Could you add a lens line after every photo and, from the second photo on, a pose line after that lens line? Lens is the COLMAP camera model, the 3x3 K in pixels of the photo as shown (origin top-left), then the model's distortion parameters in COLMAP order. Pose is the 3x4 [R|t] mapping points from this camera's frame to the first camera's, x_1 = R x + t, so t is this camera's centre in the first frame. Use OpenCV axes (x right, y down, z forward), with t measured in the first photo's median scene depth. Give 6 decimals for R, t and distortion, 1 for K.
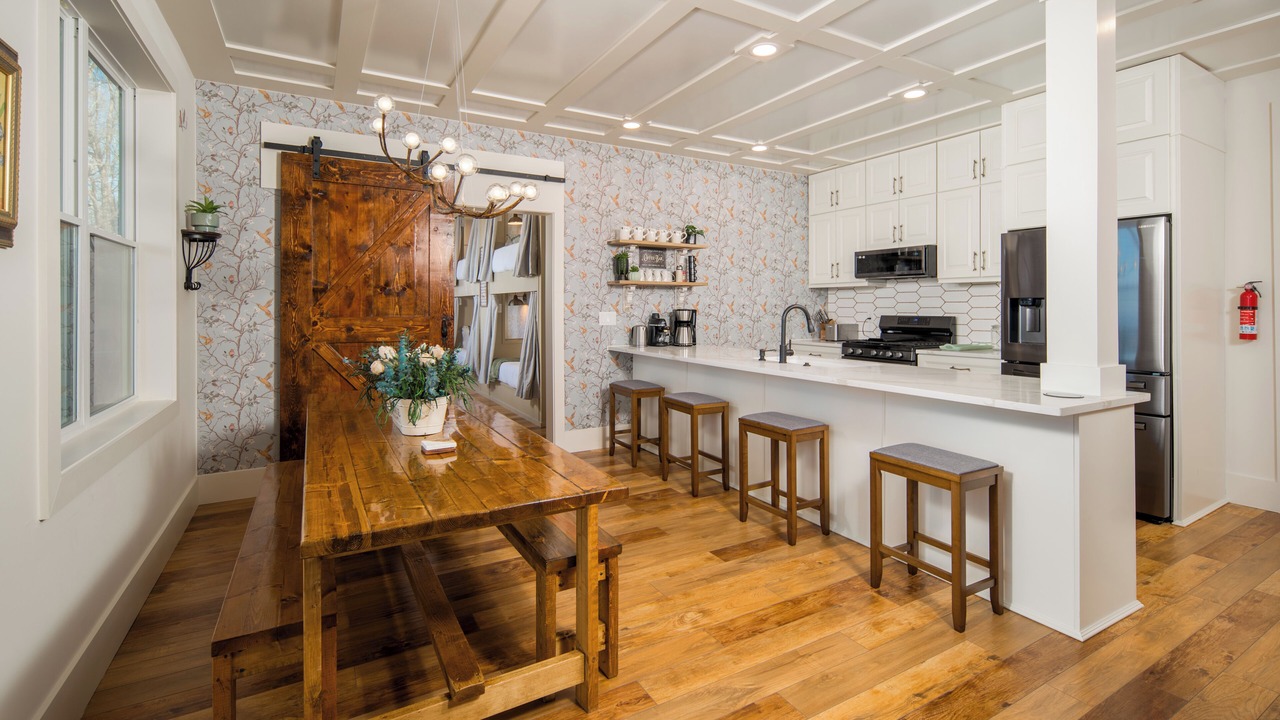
lens RADIAL K [[573.5, 0, 641.9], [0, 573.5, 308.7], [0, 0, 1]] dist [-0.003302, -0.000062]
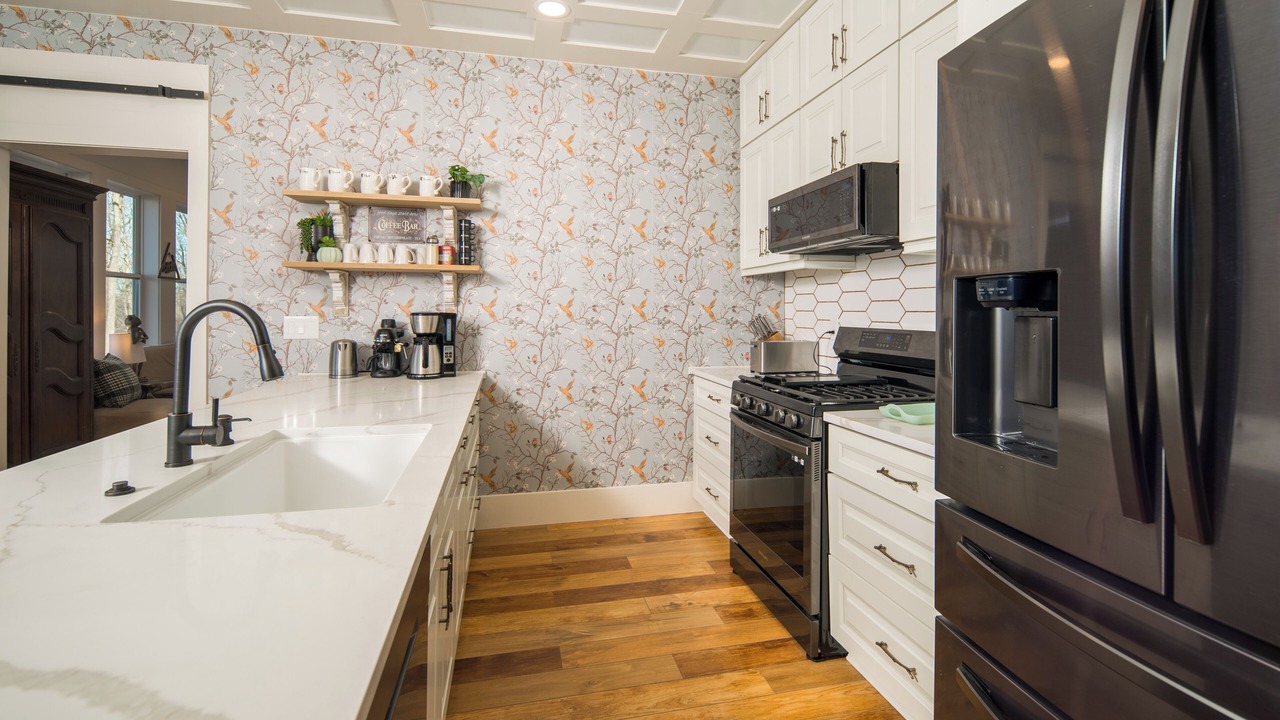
lens RADIAL K [[573.5, 0, 641.9], [0, 573.5, 308.7], [0, 0, 1]] dist [-0.003302, -0.000062]
pose [[0.958472, 0.003632, -0.285162, 0.429429], [-0.004819, 0.999982, -0.003461, -0.001904], [0.285145, 0.004692, 0.958473, 0.511237]]
